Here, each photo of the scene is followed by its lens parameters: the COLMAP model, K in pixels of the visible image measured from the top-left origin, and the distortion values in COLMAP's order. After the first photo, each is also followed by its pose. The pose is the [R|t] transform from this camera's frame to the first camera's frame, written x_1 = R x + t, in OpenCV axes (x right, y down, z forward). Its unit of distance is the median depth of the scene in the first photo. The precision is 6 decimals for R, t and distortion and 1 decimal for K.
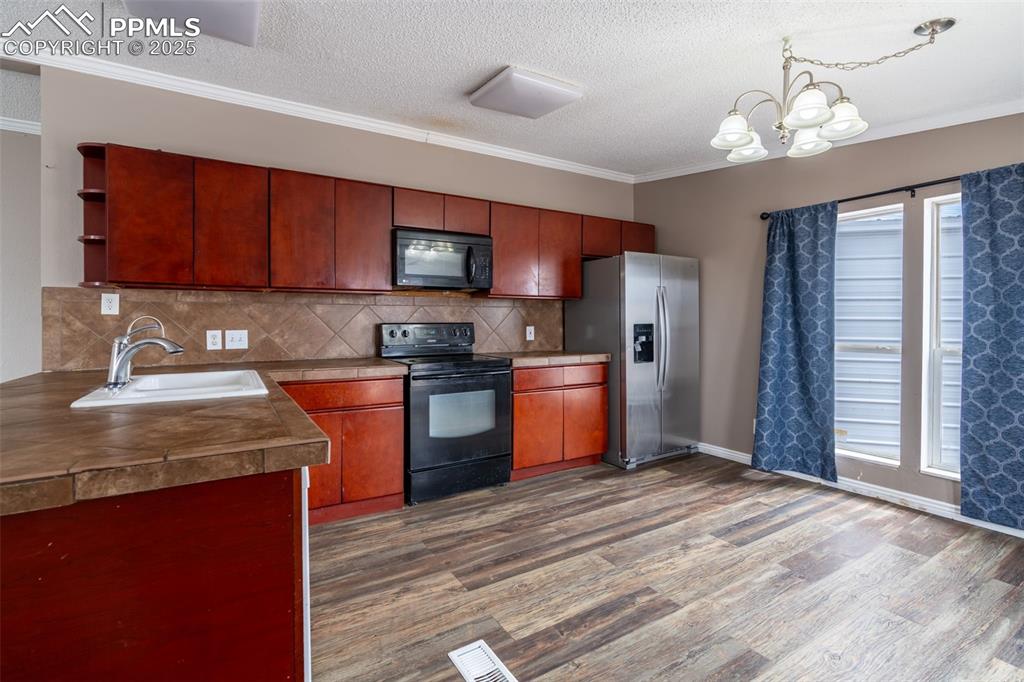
lens RADIAL K [[472.5, 0, 499.4], [0, 472.5, 325.0], [0, 0, 1]] dist [-0.007930, 0.002968]
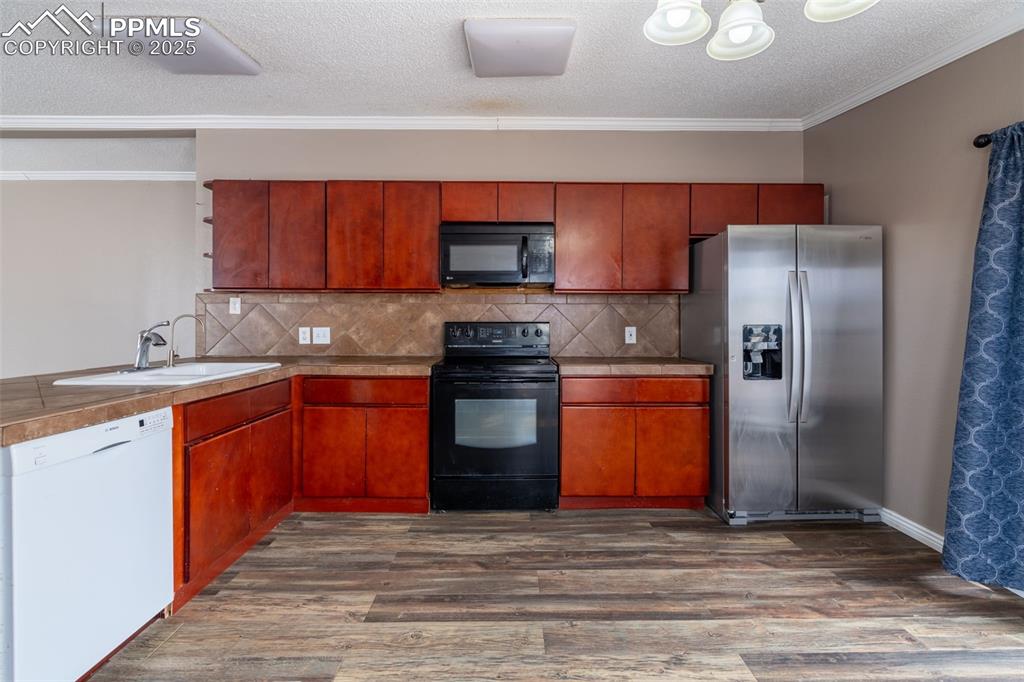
lens RADIAL K [[472.5, 0, 515.1], [0, 472.5, 324.3], [0, 0, 1]] dist [-0.007930, 0.002968]
pose [[0.864631, 0.007912, -0.502345, 0.439820], [-0.007623, 0.999967, 0.002629, -0.003160], [0.502349, 0.001556, 0.864664, 0.260121]]
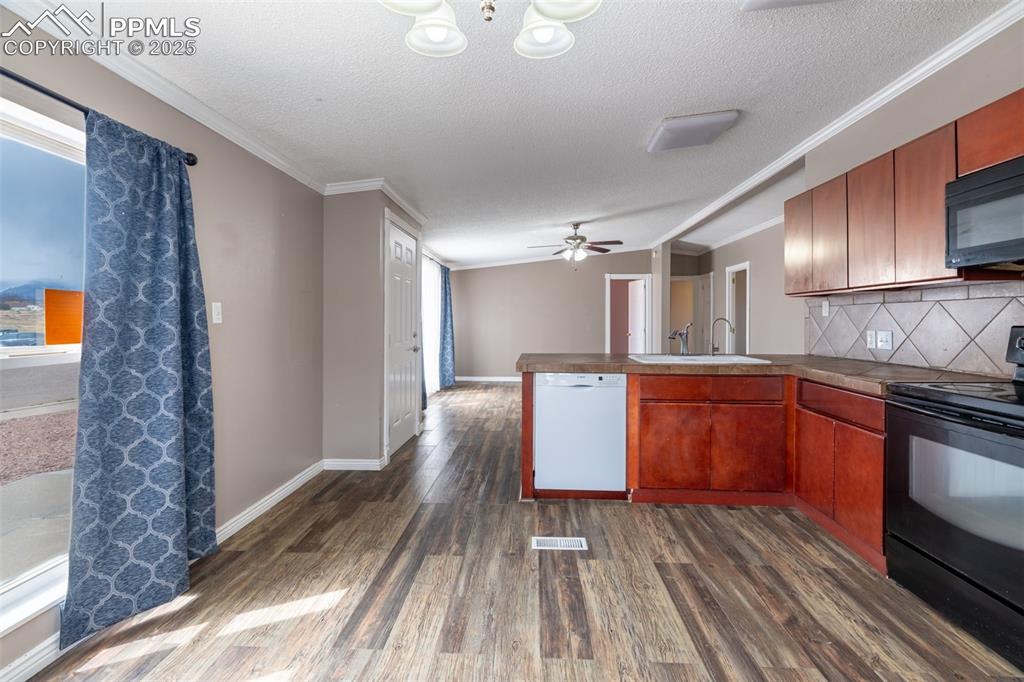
lens RADIAL K [[472.5, 0, 508.8], [0, 472.5, 317.2], [0, 0, 1]] dist [-0.007930, 0.002968]
pose [[-0.556360, -0.004963, -0.830927, 0.746767], [-0.006397, 0.999978, -0.001689, -0.011850], [0.830917, 0.004375, -0.556379, 0.935025]]
